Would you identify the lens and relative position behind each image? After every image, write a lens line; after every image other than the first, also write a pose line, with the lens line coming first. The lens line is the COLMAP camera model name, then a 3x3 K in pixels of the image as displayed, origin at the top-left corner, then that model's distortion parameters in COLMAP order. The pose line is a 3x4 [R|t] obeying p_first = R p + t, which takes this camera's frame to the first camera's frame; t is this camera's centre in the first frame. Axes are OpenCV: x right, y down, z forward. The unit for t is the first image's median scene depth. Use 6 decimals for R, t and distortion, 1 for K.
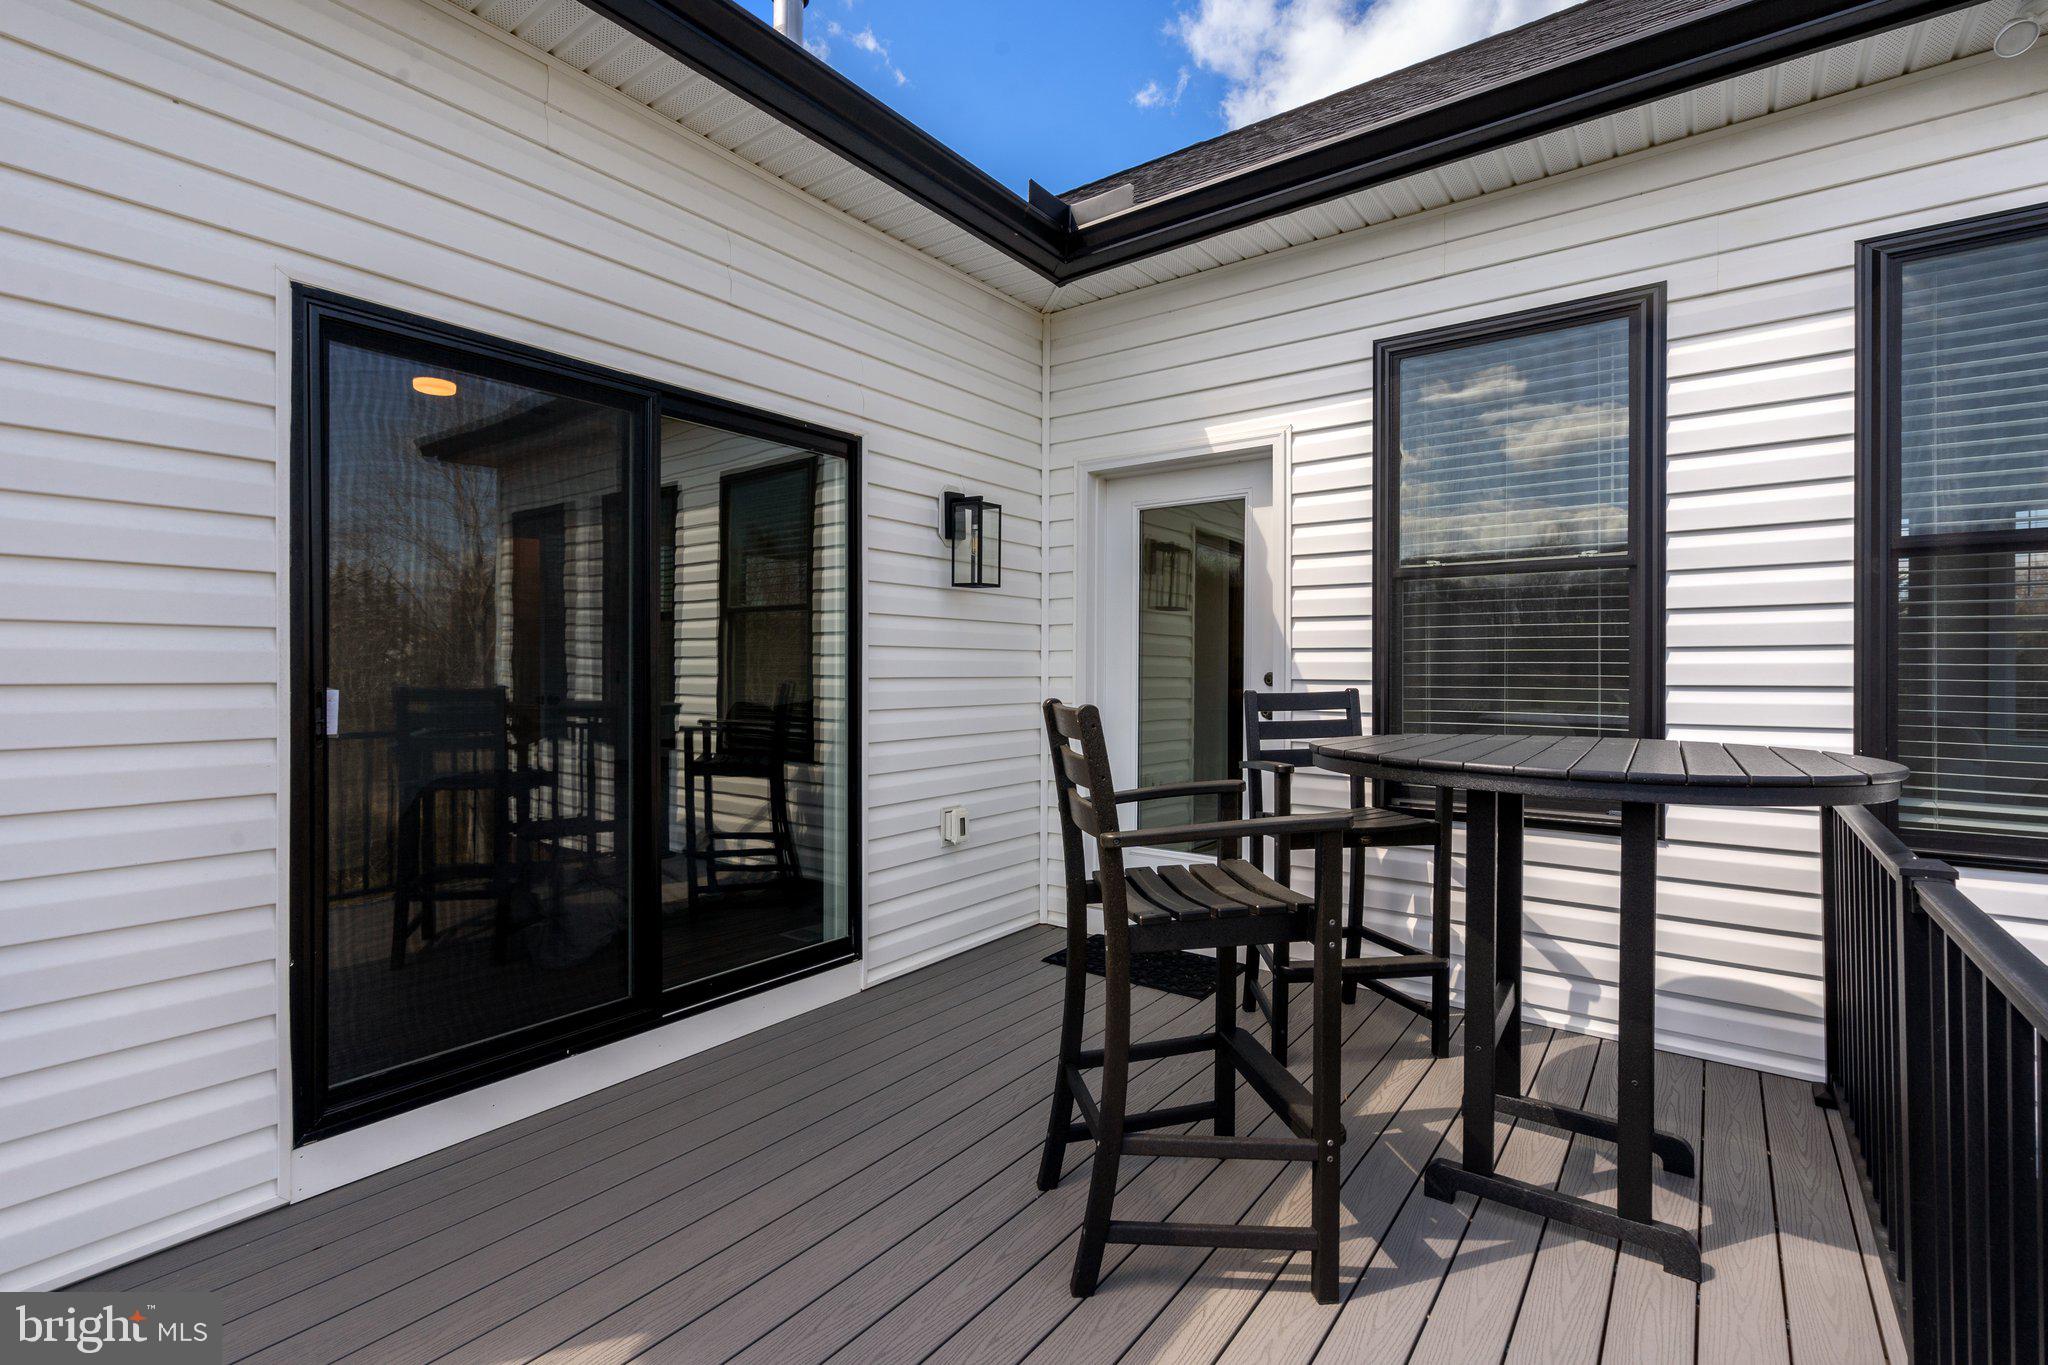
lens RADIAL K [[961.3, 0, 1020.8], [0, 961.3, 655.3], [0, 0, 1]] dist [0.014384, 0.000097]
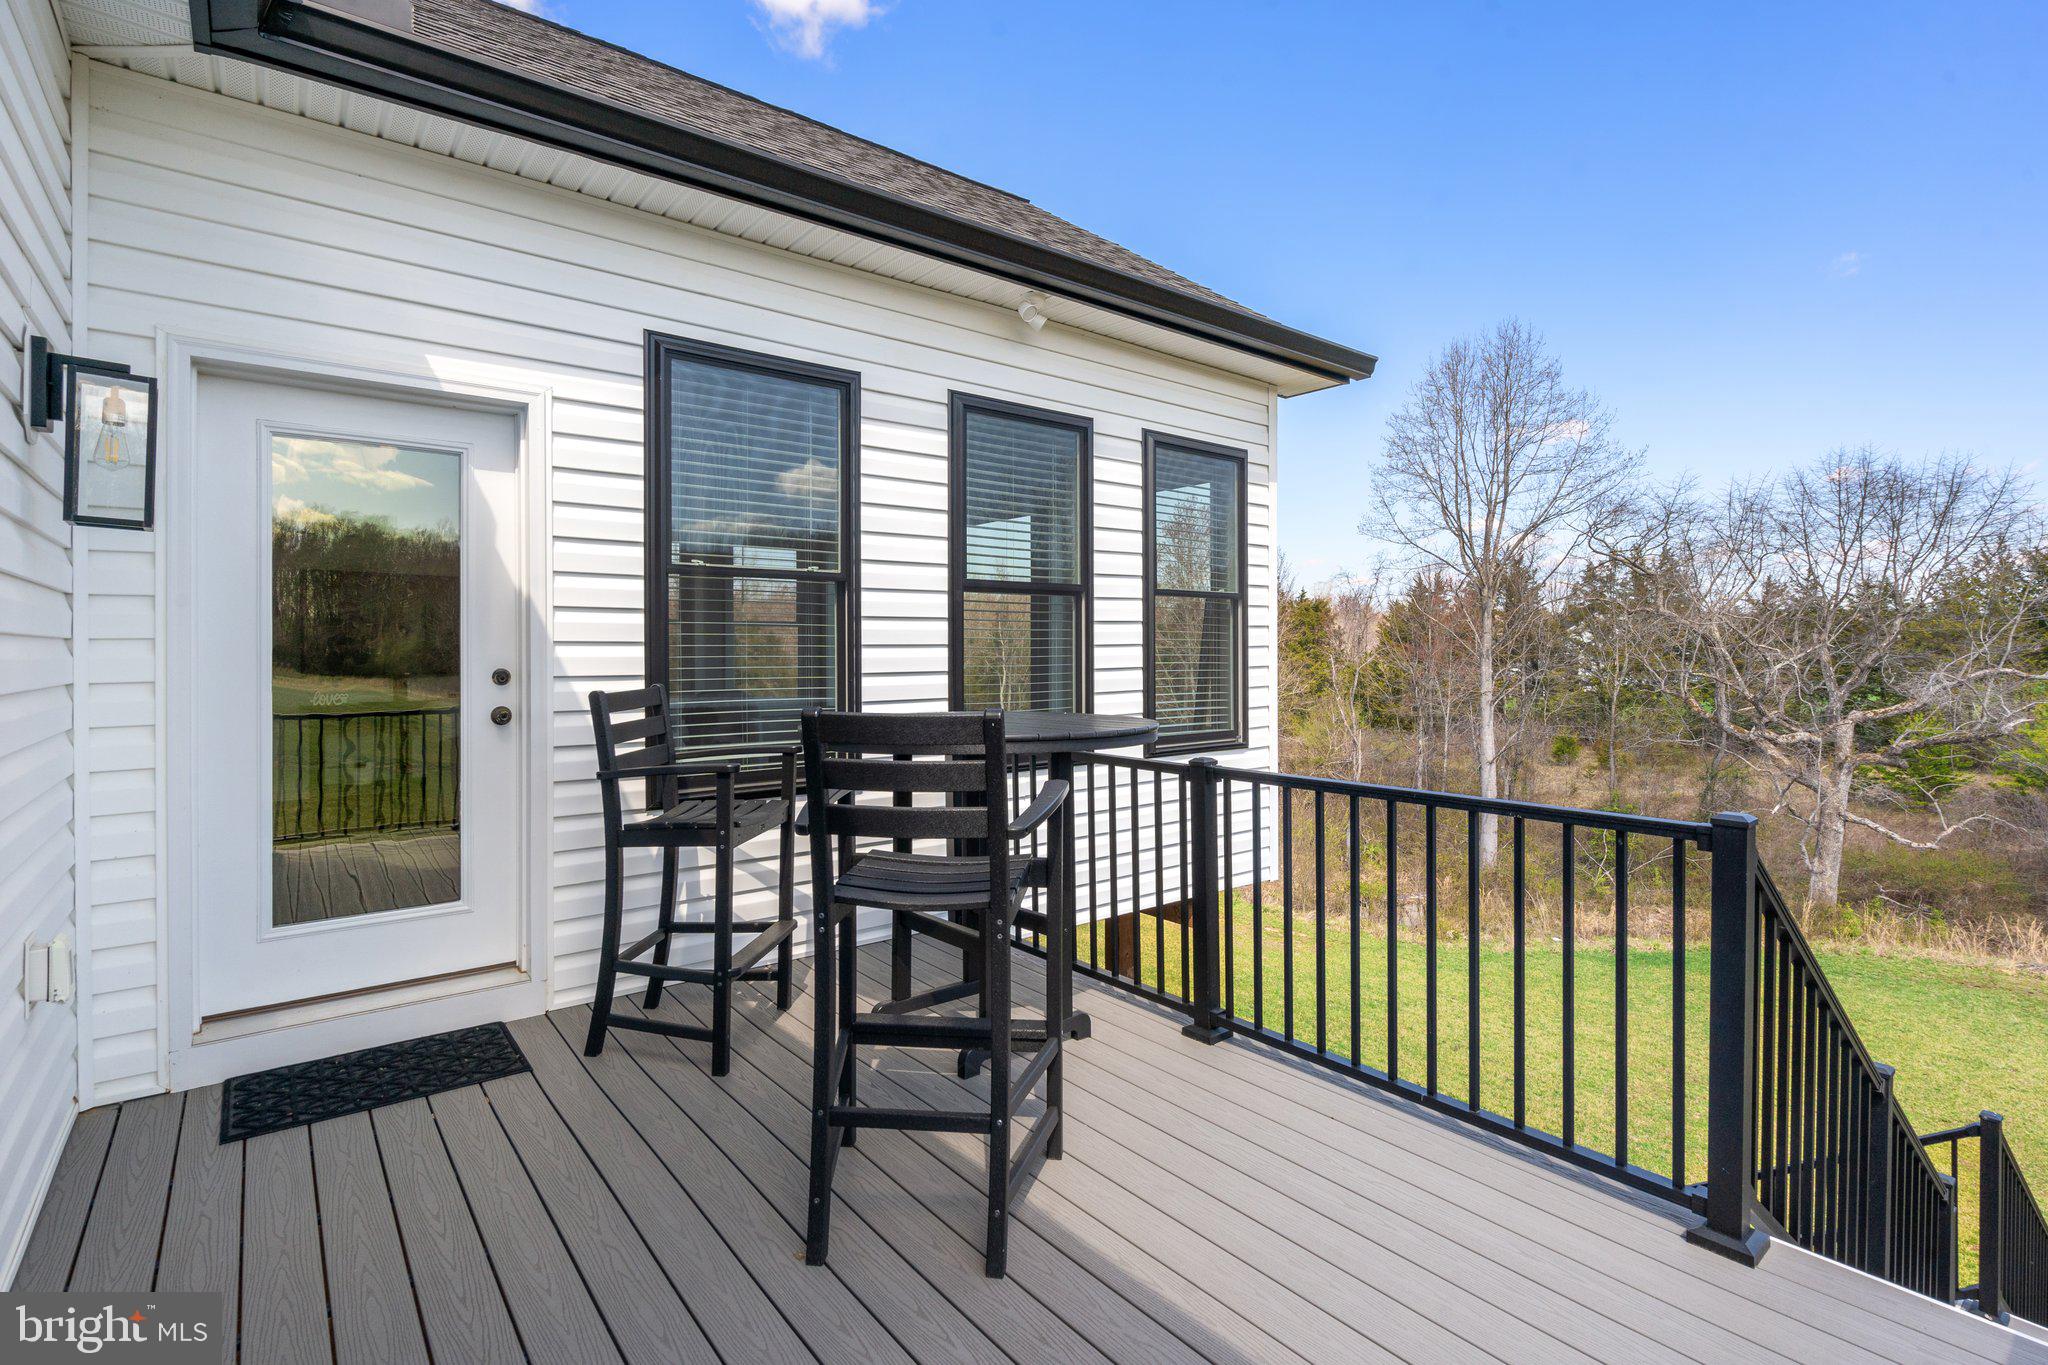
lens RADIAL K [[961.3, 0, 1020.8], [0, 961.3, 655.3], [0, 0, 1]] dist [0.014384, 0.000097]
pose [[0.270923, 0.001238, 0.962600, -0.477545], [-0.005307, 0.999986, 0.000208, 0.003908], [-0.962586, -0.005165, 0.270926, 0.362589]]
